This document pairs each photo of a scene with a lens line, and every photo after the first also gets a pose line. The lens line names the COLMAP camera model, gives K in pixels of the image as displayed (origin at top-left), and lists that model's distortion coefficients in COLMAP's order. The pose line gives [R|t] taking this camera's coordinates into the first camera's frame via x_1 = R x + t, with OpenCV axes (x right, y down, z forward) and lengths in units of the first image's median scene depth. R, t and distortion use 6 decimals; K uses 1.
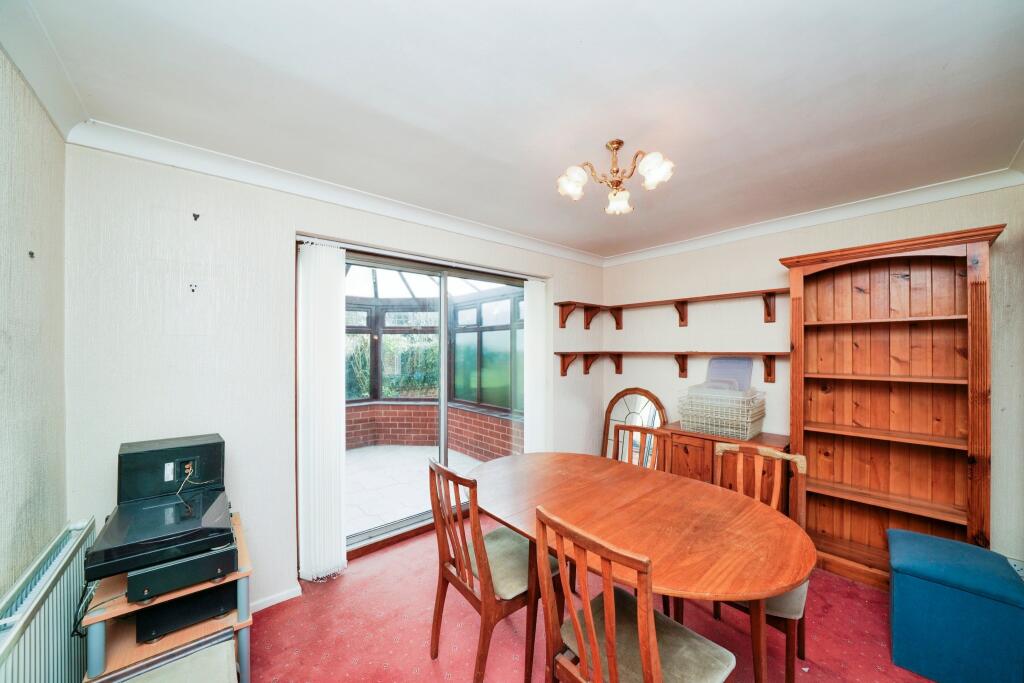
lens RADIAL K [[364.8, 0, 506.7], [0, 364.8, 345.5], [0, 0, 1]] dist [-0.001018, 0.000022]
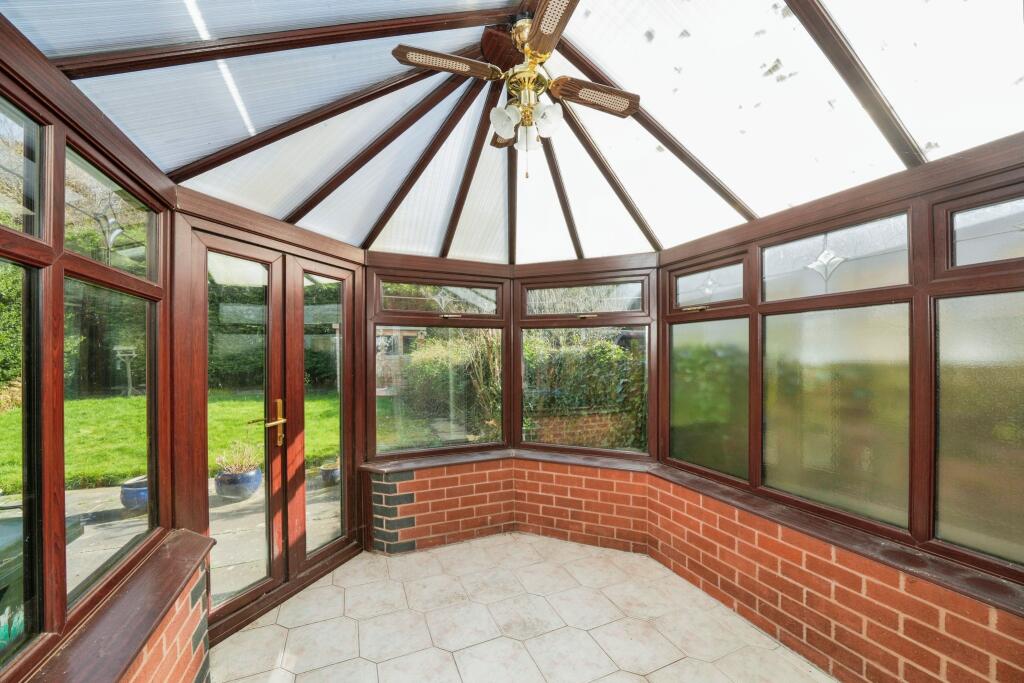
lens RADIAL K [[364.8, 0, 510.6], [0, 364.8, 348.2], [0, 0, 1]] dist [-0.001018, 0.000022]
pose [[0.962381, -0.010261, -0.271511, -0.215331], [0.011411, 0.999931, 0.002657, -0.004106], [0.271465, -0.005656, 0.962432, 0.480313]]
